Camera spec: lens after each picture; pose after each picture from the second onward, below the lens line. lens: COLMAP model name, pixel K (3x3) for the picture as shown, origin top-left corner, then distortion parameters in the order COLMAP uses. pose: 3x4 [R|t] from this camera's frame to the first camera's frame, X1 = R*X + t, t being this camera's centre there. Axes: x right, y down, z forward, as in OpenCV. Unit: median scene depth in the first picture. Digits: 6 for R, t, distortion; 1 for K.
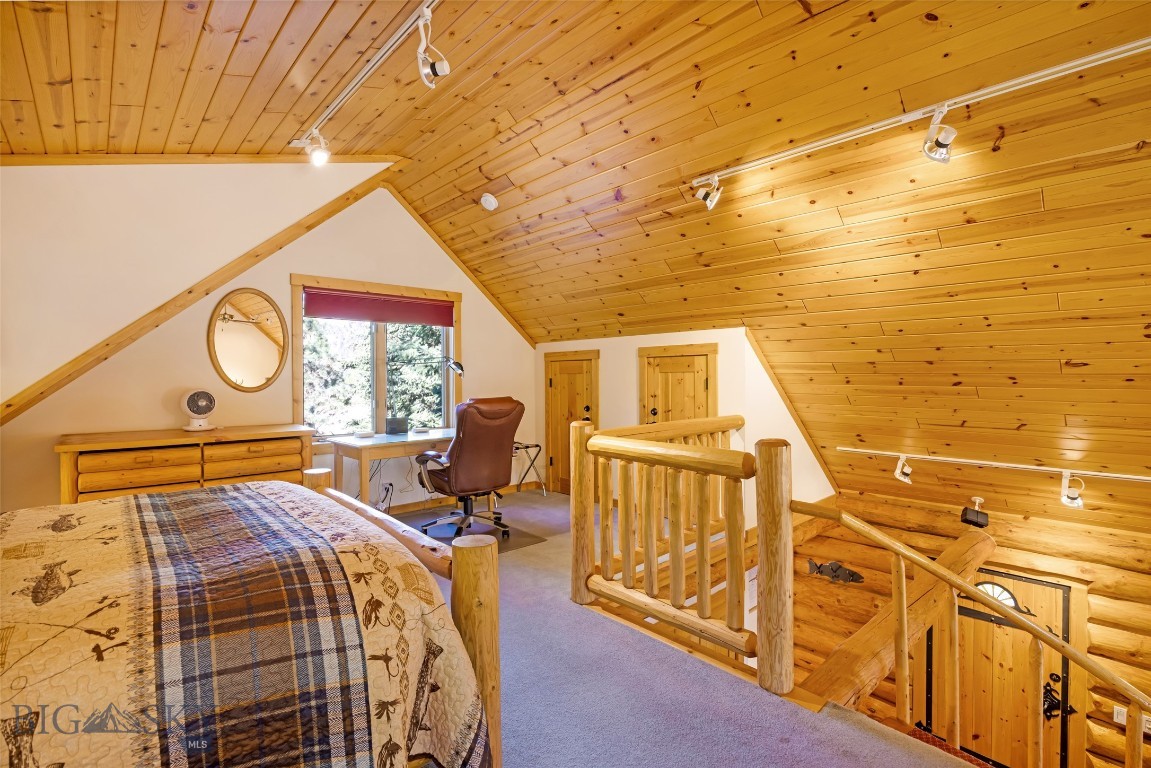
lens RADIAL K [[529.4, 0, 569.5], [0, 529.4, 380.8], [0, 0, 1]] dist [0.000756, -0.000189]
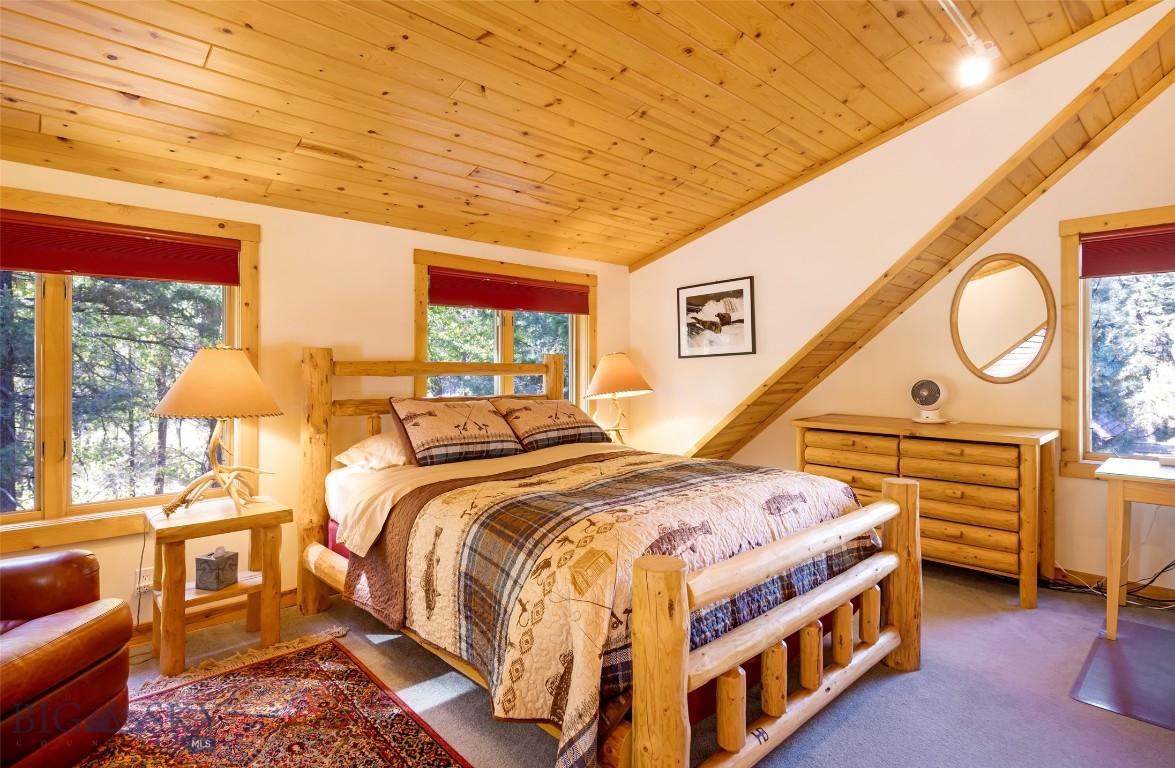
lens RADIAL K [[601.9, 0, 584.0], [0, 601.9, 379.5], [0, 0, 1]] dist [-0.005820, -0.000309]
pose [[0.012760, 0.019819, -0.999722, 0.912277], [-0.008611, 0.999769, 0.019710, 0.007892], [0.999882, 0.008357, 0.012927, 1.081057]]
